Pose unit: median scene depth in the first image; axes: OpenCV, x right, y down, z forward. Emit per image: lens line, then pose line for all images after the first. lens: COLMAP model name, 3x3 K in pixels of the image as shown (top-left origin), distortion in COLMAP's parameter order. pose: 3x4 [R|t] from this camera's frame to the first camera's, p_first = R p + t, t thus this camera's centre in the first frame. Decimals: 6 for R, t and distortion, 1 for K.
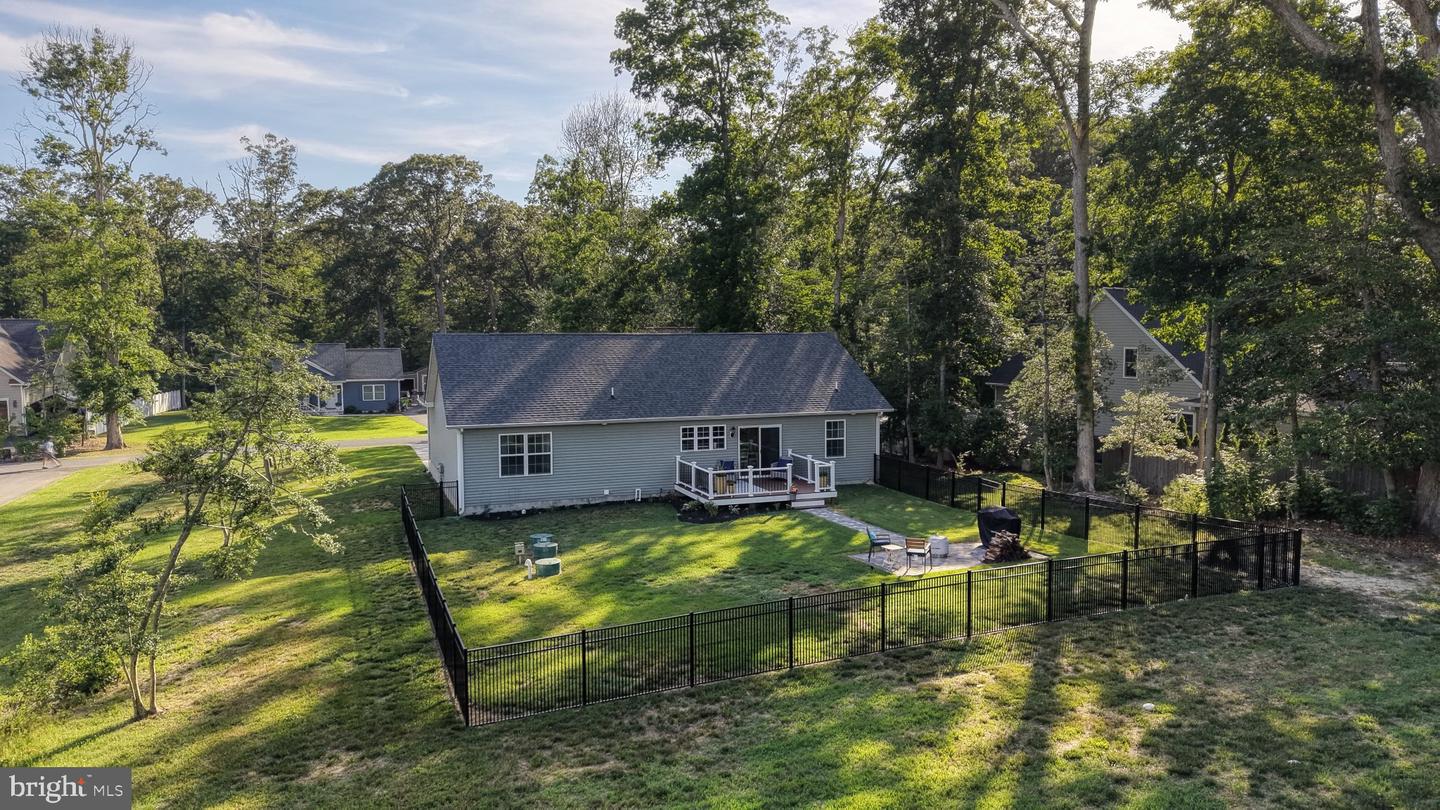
lens RADIAL K [[978.8, 0, 718.5], [0, 978.8, 406.9], [0, 0, 1]] dist [0.005847, -0.015745]
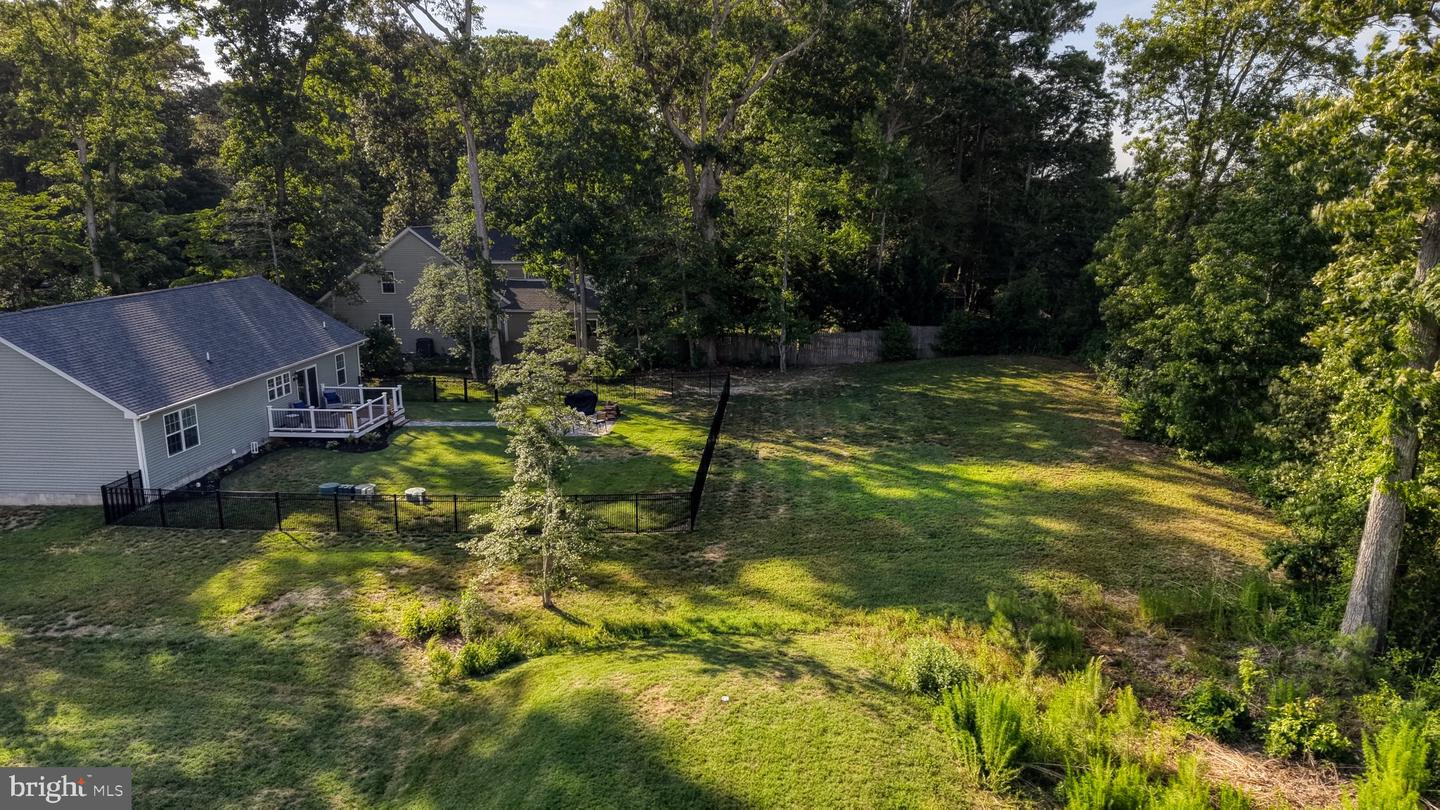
lens RADIAL K [[978.8, 0, 723.7], [0, 978.8, 404.7], [0, 0, 1]] dist [0.005847, -0.015745]
pose [[0.392821, -0.184889, 0.900837, -0.767452], [0.063496, 0.982696, 0.174002, -0.101090], [-0.917420, -0.011151, 0.397763, 0.092174]]
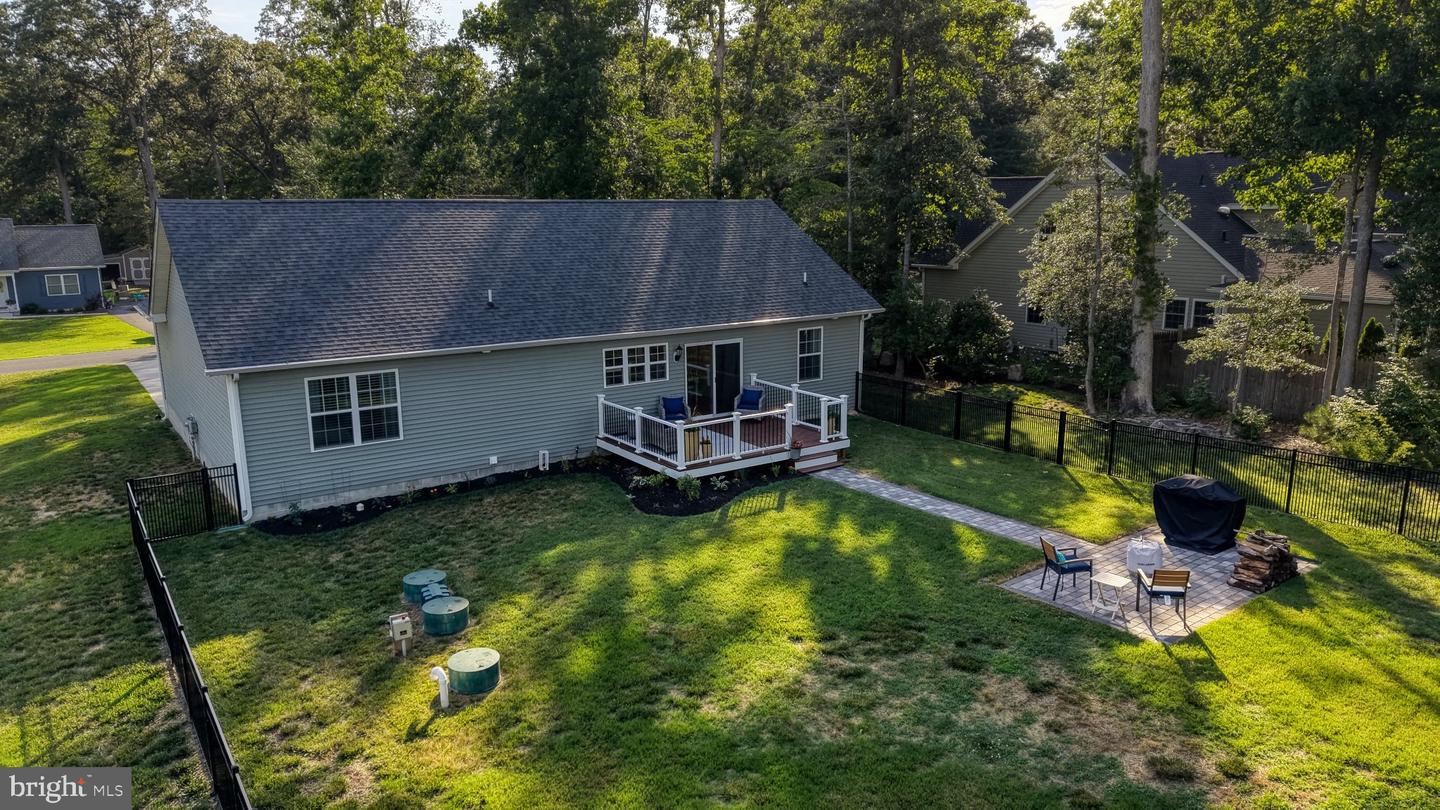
lens RADIAL K [[978.8, 0, 720.9], [0, 978.8, 409.0], [0, 0, 1]] dist [0.005847, -0.015745]
pose [[0.969586, -0.052979, 0.238947, -0.109884], [0.021253, 0.990828, 0.133445, -0.022598], [-0.243825, -0.124308, 0.961820, 0.335879]]
